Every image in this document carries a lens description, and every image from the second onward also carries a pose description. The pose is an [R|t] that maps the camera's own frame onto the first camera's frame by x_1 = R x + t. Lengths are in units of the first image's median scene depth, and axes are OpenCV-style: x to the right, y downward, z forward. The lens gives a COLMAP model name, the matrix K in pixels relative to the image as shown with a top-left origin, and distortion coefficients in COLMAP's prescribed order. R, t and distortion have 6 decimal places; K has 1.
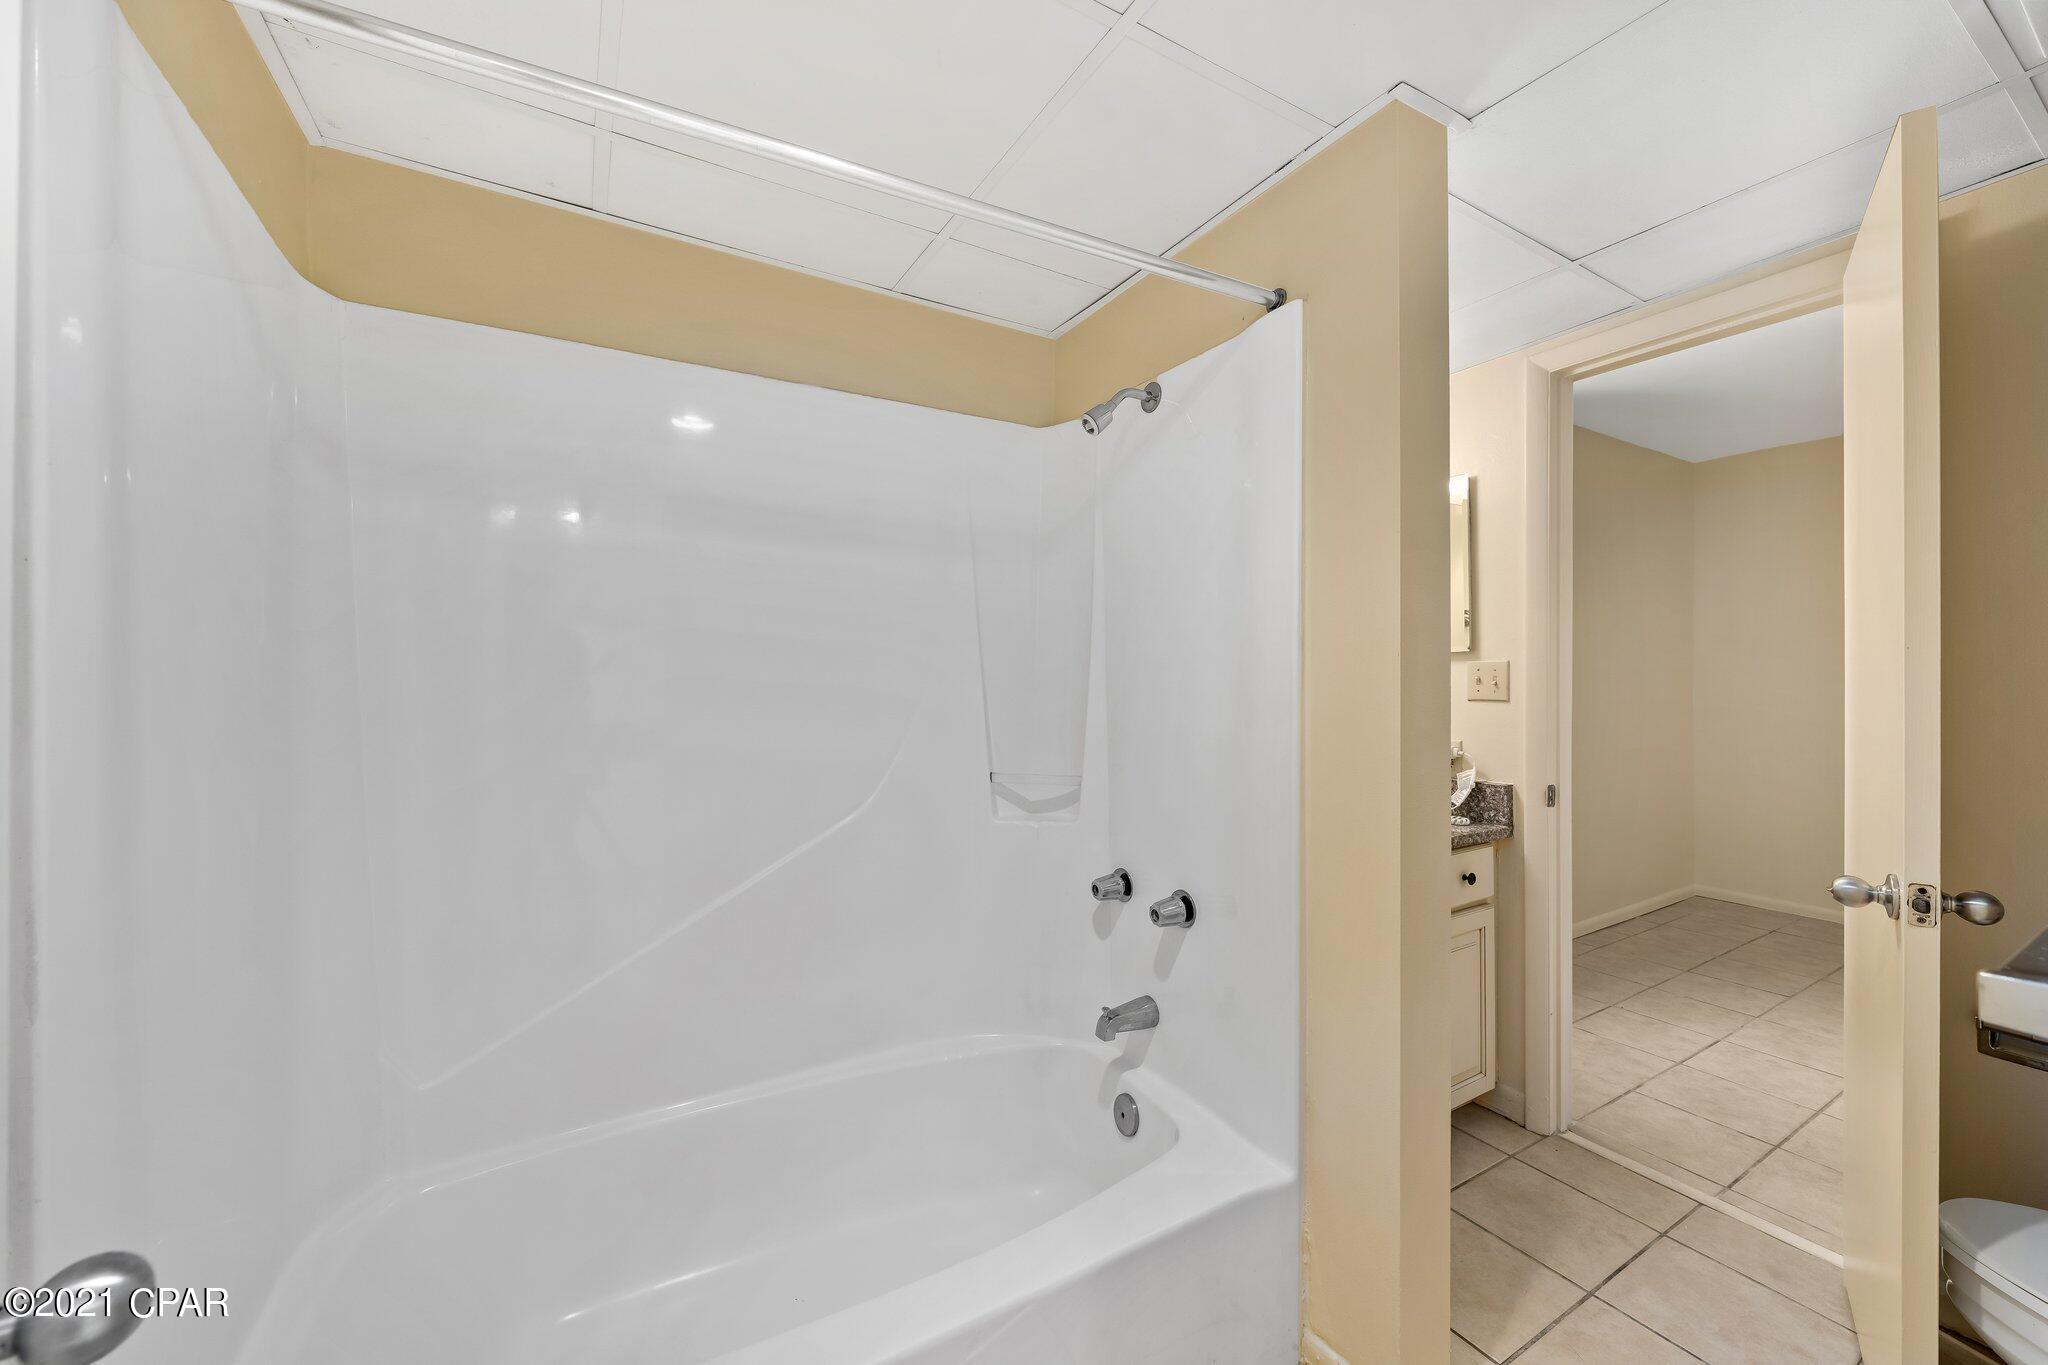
lens RADIAL K [[764.1, 0, 1028.7], [0, 764.1, 686.4], [0, 0, 1]] dist [-0.000636, 0.000044]
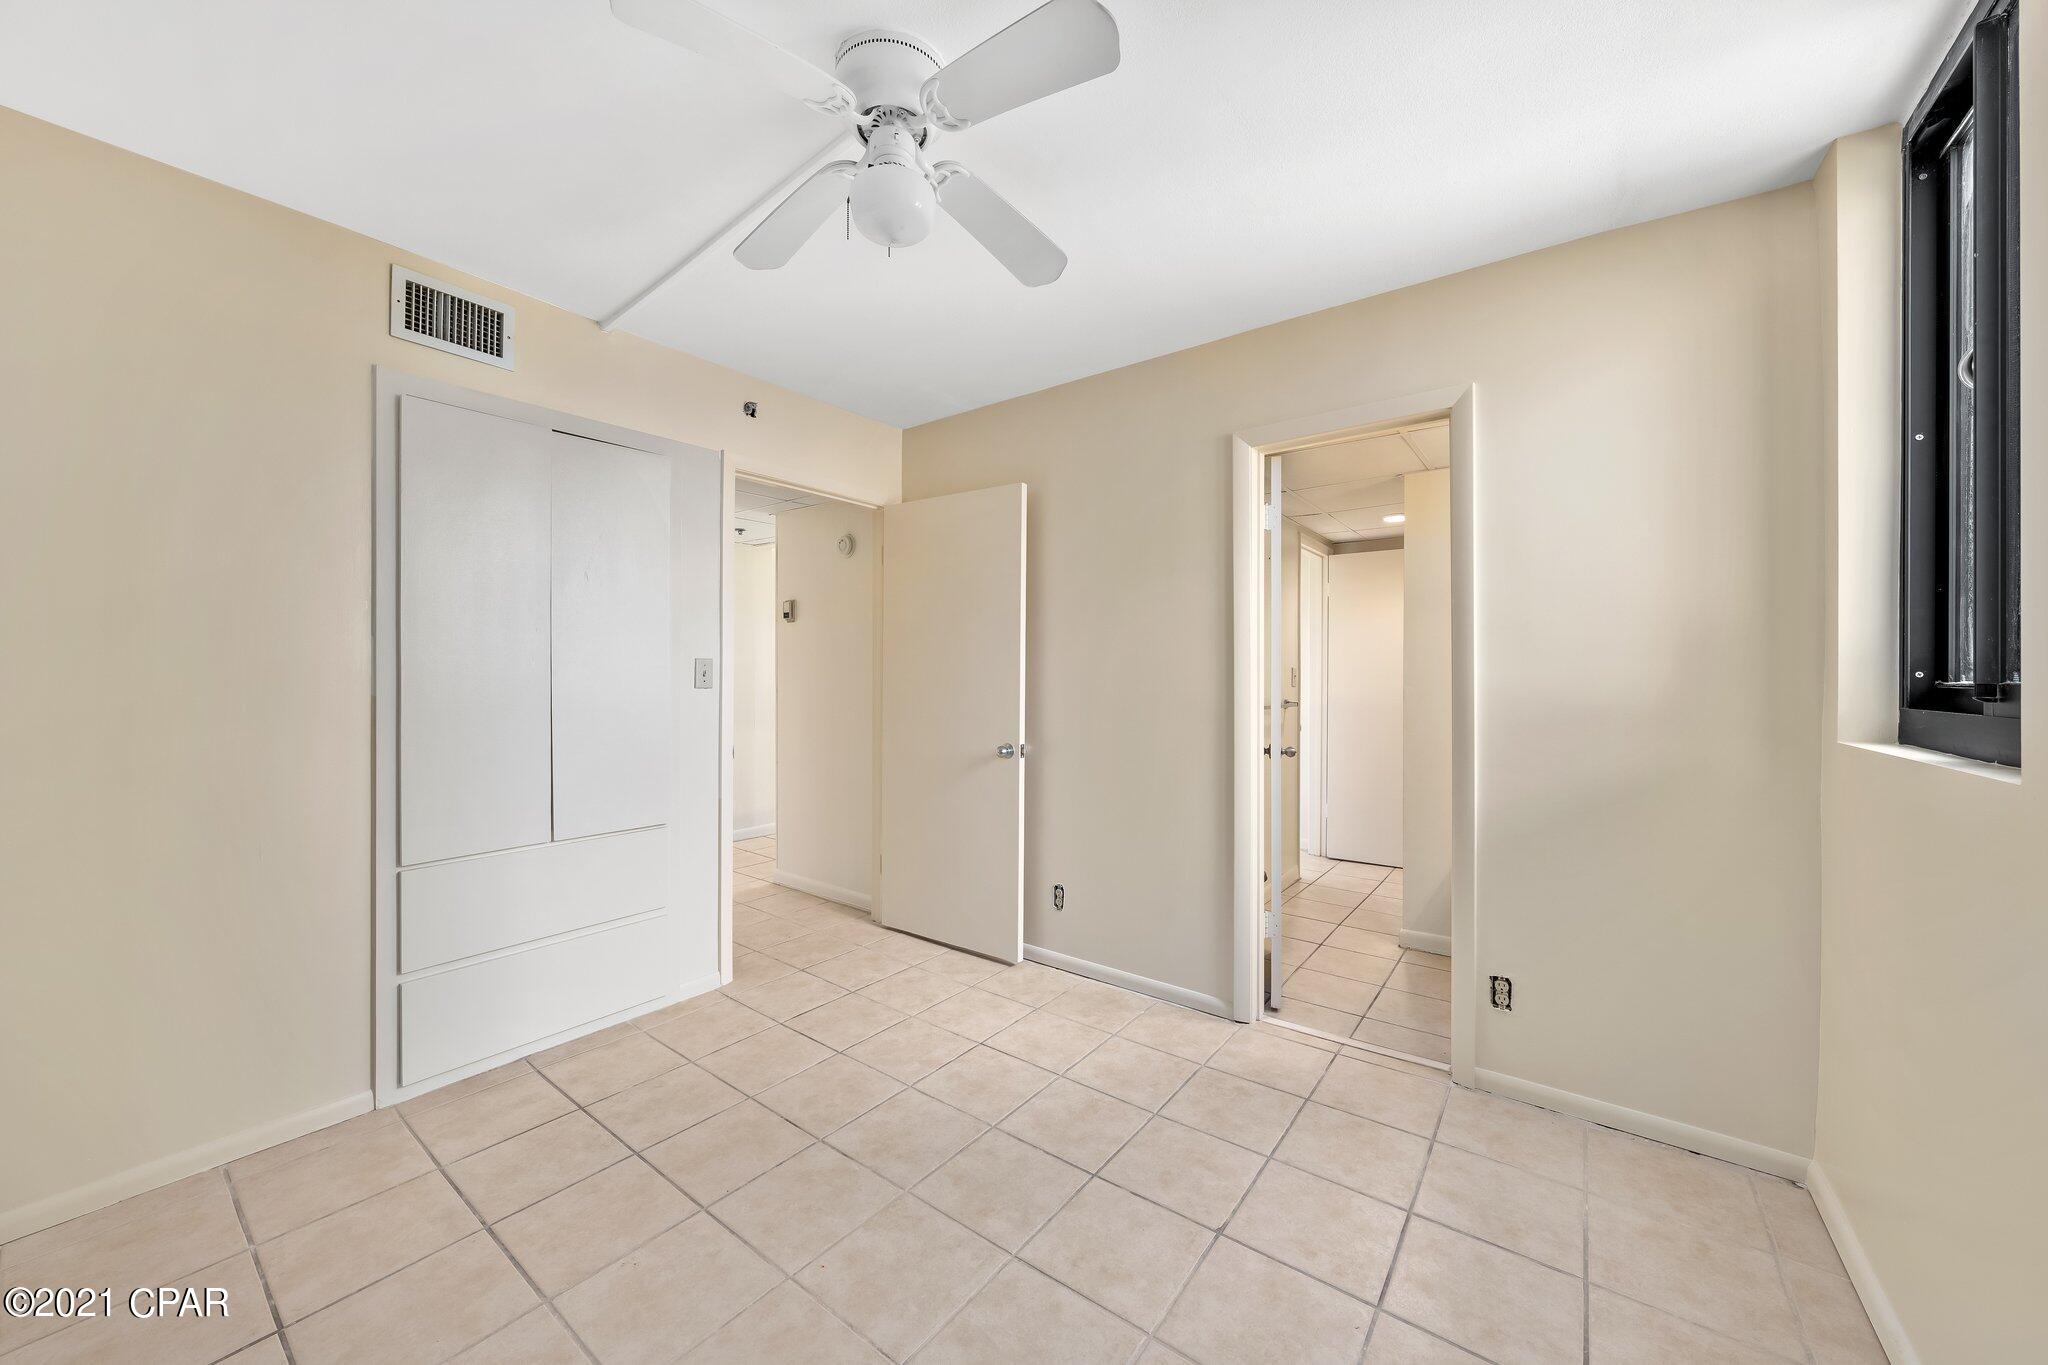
lens RADIAL K [[738.7, 0, 1024.0], [0, 738.7, 682.5], [0, 0, 1]] dist [-0.000446, -0.000023]
pose [[-0.922145, 0.002901, -0.386834, 1.174382], [0.001684, 0.999993, 0.003485, 0.001257], [0.386841, 0.002562, -0.922143, 1.212205]]
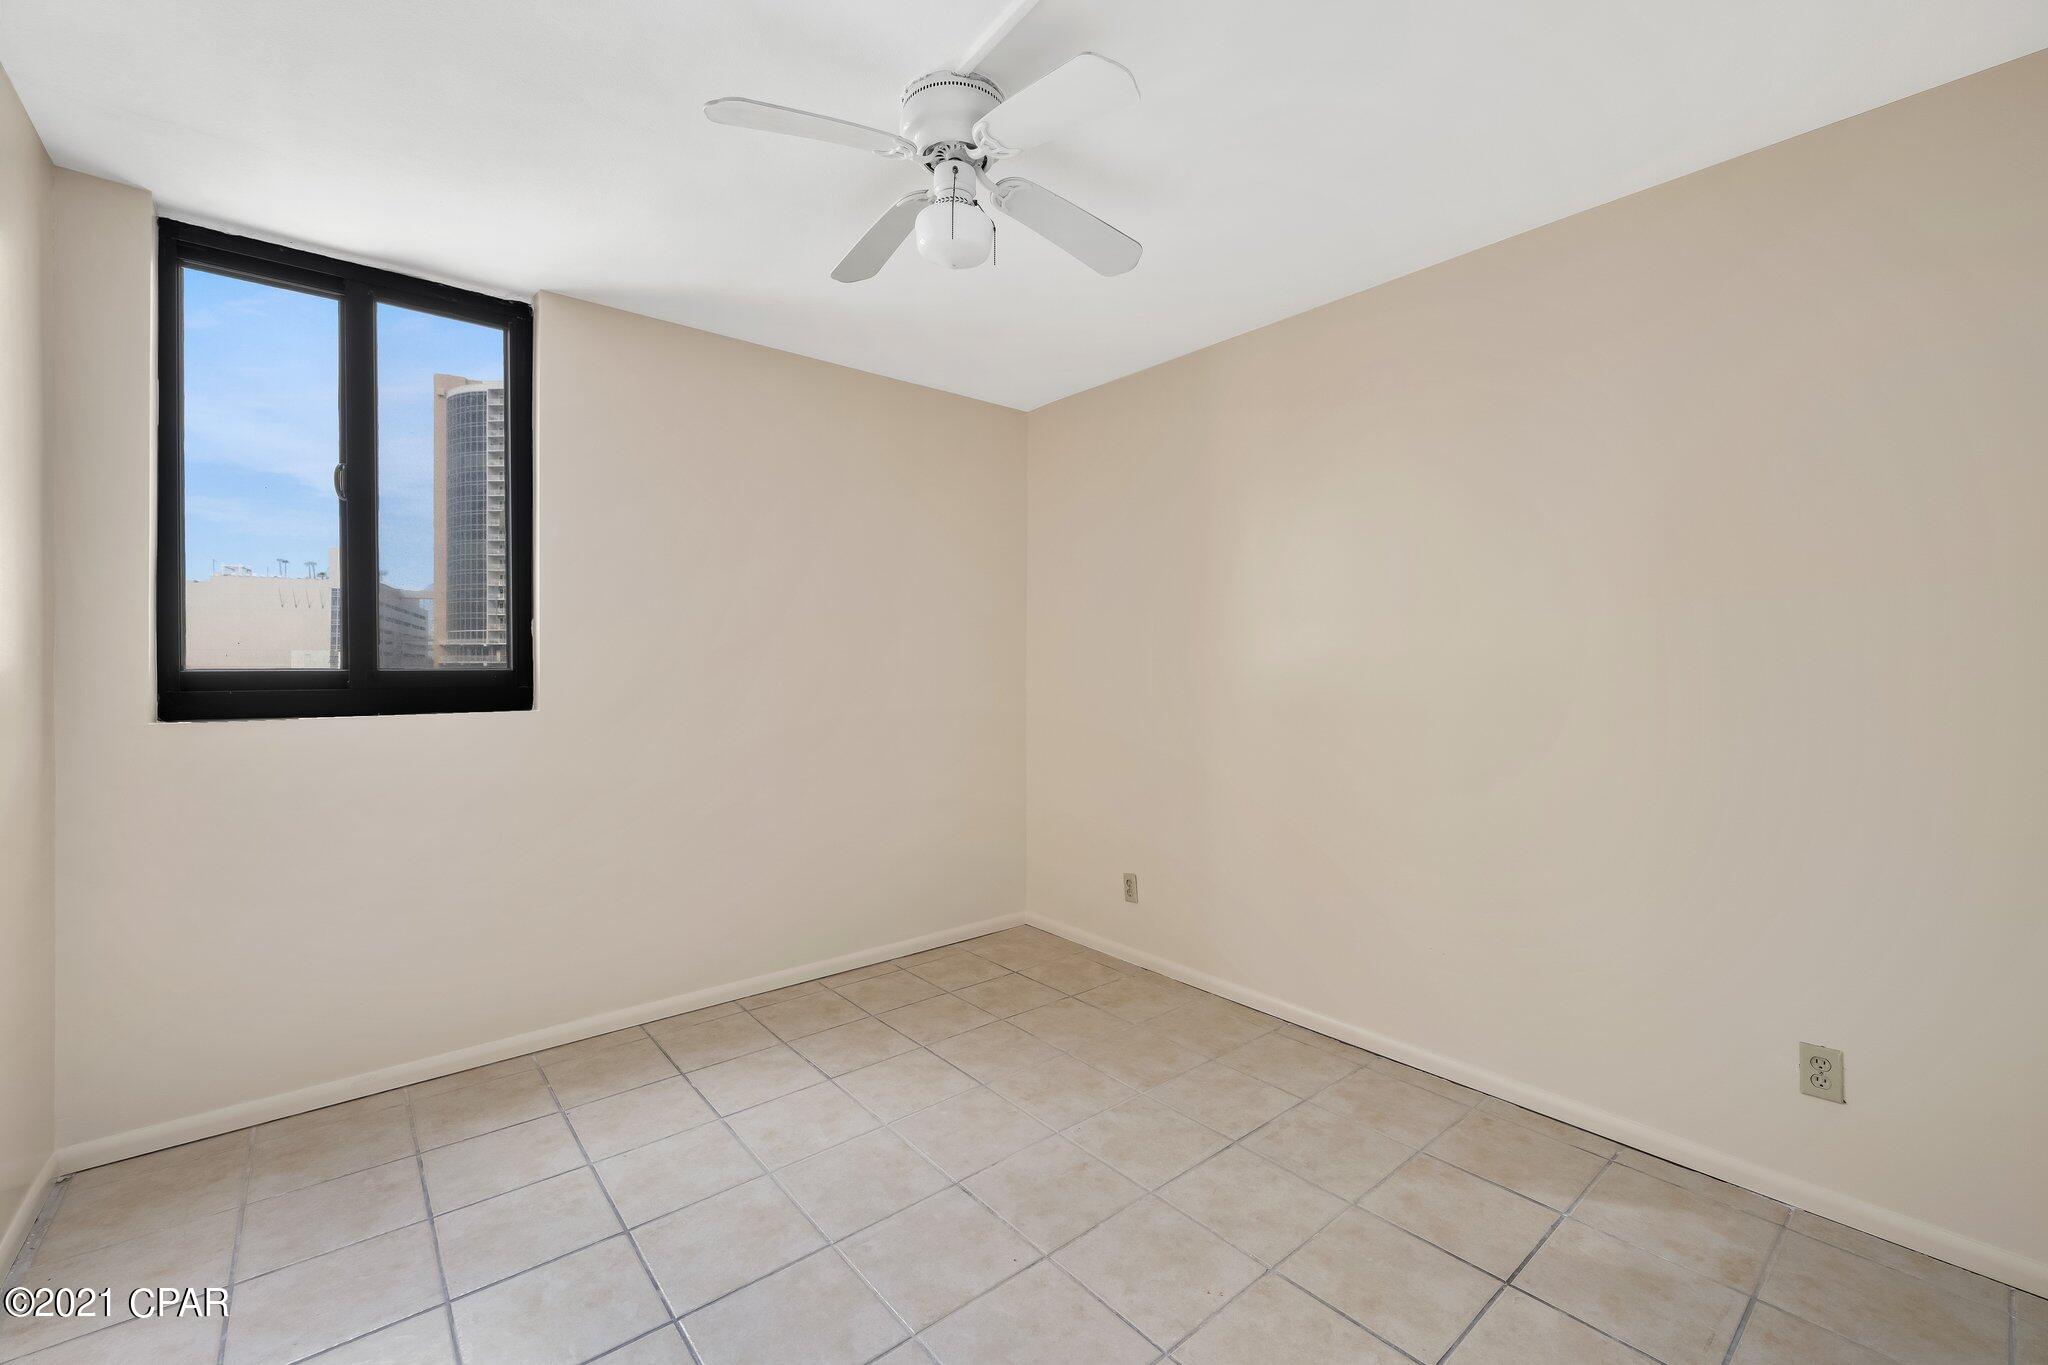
lens RADIAL K [[846.8, 0, 1024.0], [0, 846.8, 682.5], [0, 0, 1]] dist [-0.003785, -0.000175]
pose [[0.985232, 0.004430, 0.171169, 1.013591], [-0.006543, 0.999909, 0.011781, 0.000056], [-0.171102, -0.012727, 0.985171, 0.136378]]
